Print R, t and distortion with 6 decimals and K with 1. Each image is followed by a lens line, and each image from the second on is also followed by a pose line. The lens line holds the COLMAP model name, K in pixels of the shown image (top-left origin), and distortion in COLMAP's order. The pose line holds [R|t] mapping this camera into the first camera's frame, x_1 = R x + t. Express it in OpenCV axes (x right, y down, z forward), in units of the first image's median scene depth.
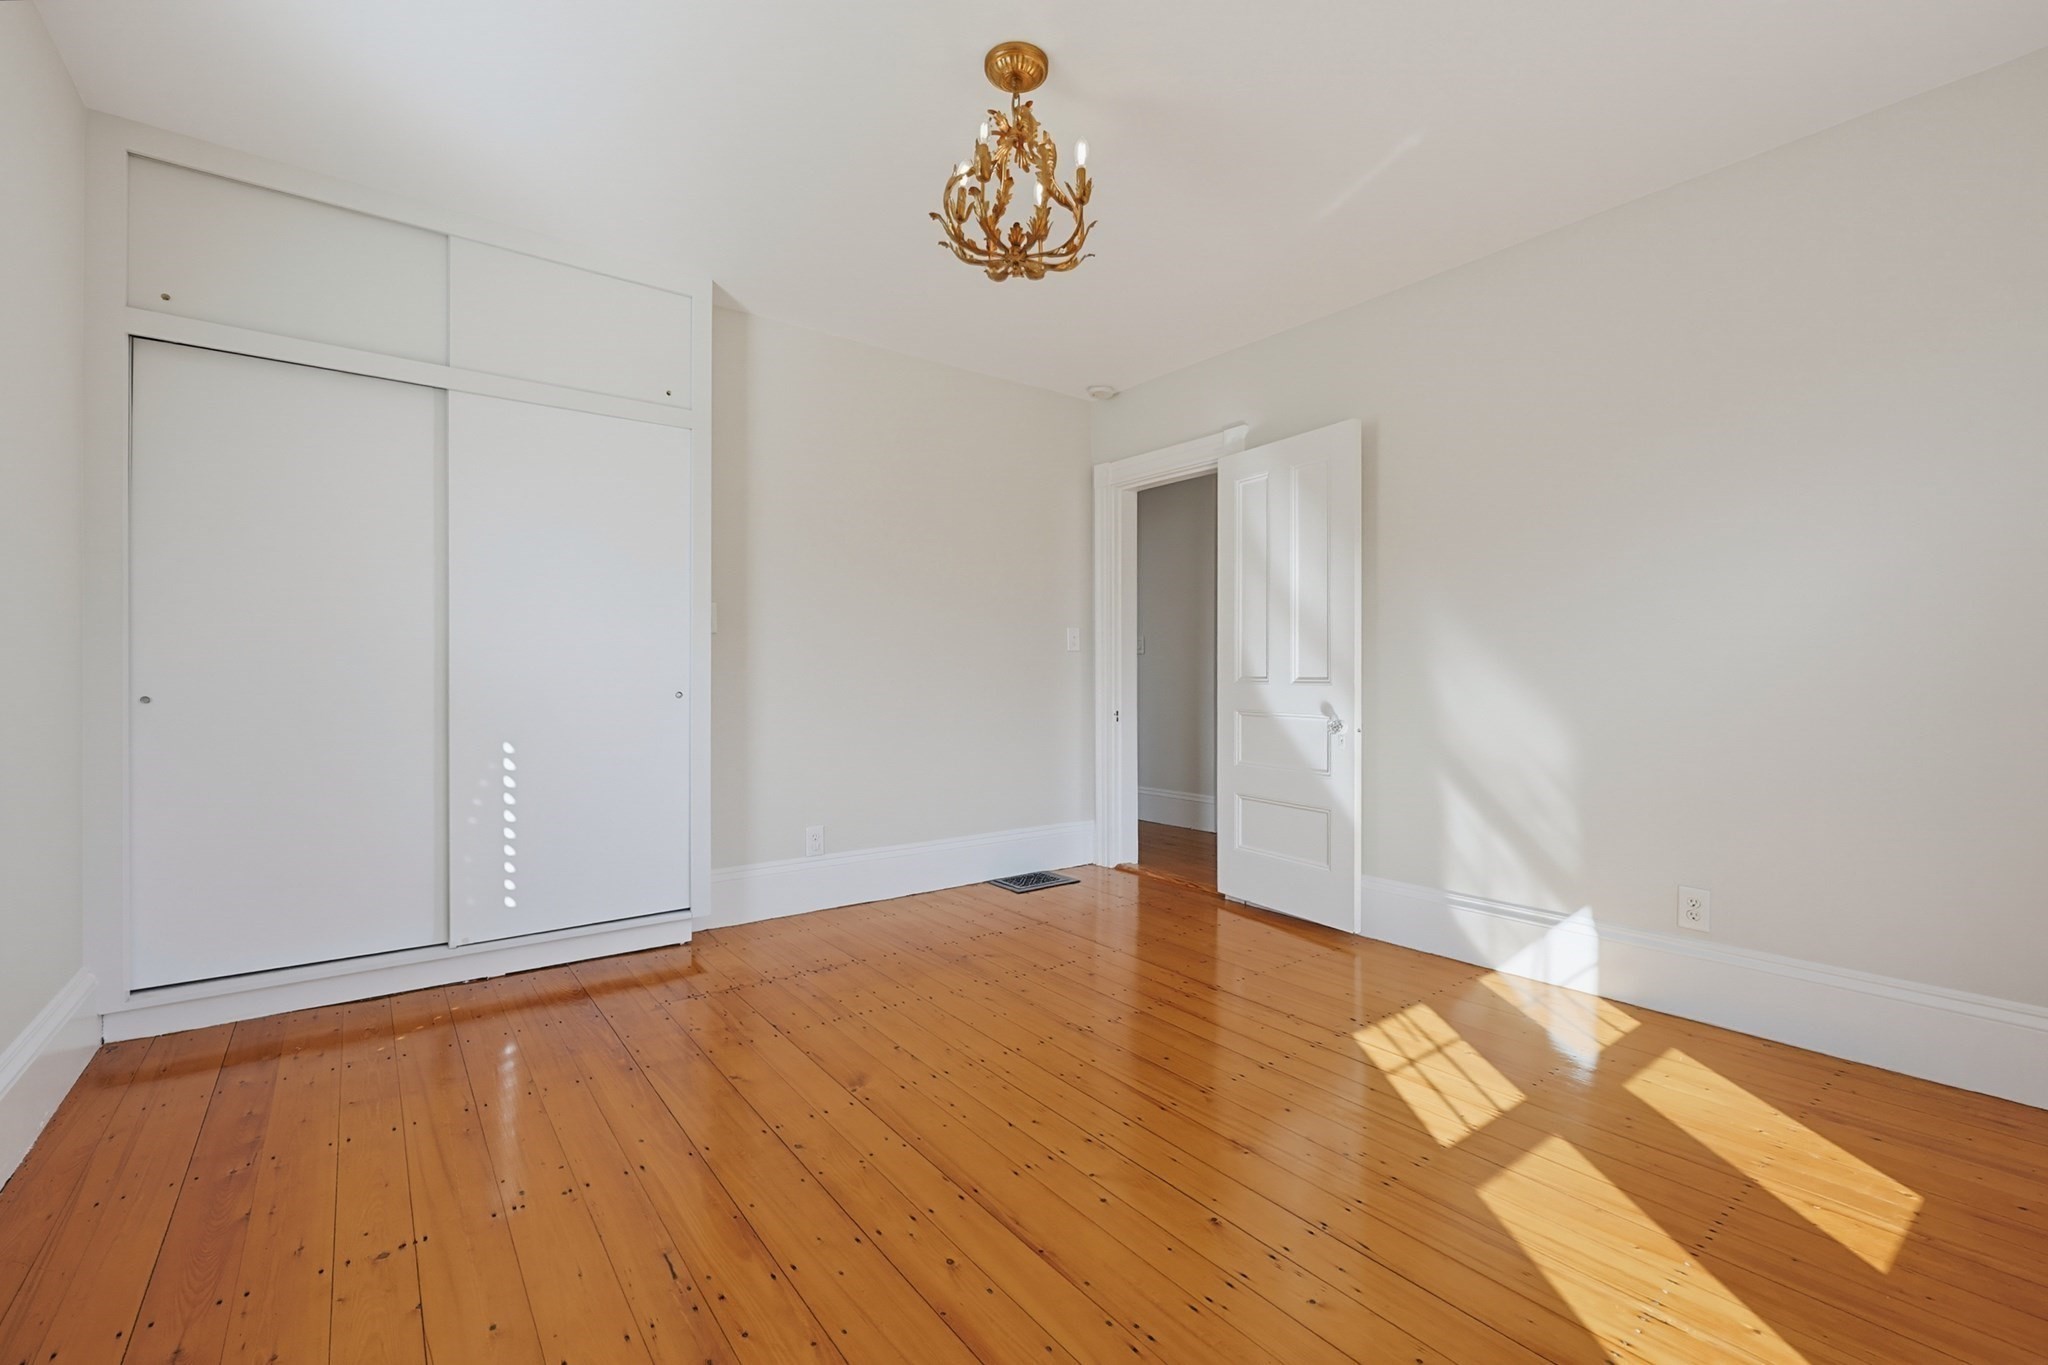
lens RADIAL K [[861.0, 0, 1024.2], [0, 861.0, 677.7], [0, 0, 1]] dist [0.000531, -0.000162]
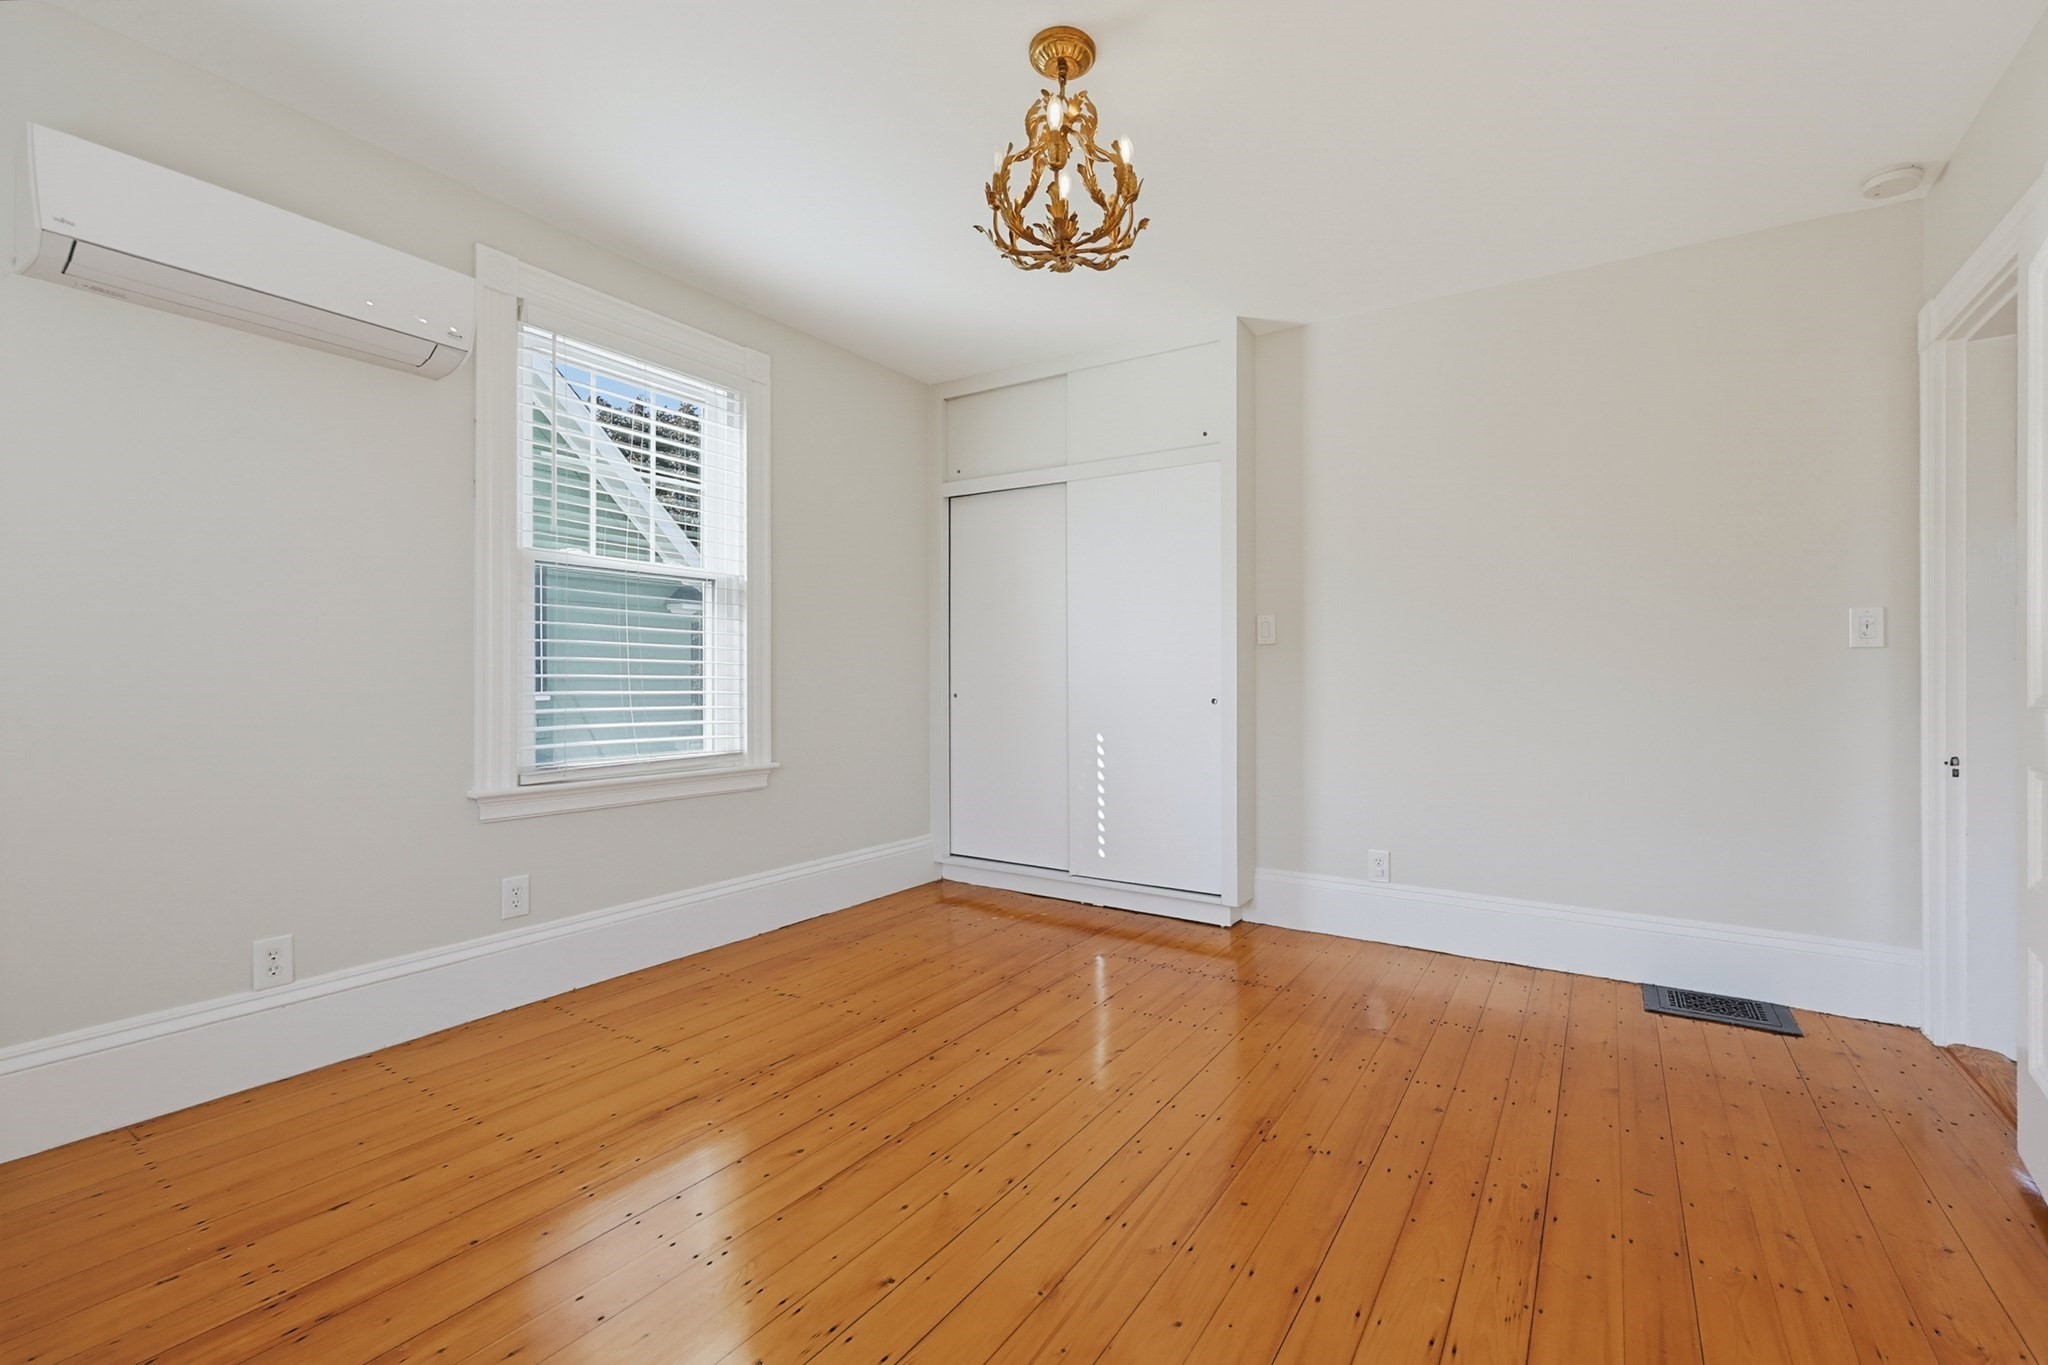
lens RADIAL K [[875.6, 0, 1106.4], [0, 875.6, 691.3], [0, 0, 1]] dist [-0.000909, 0.000001]
pose [[0.371129, 0.012156, -0.928502, 0.689441], [-0.008300, 0.999918, 0.009773, -0.004475], [0.928544, 0.004079, 0.371199, 0.515413]]
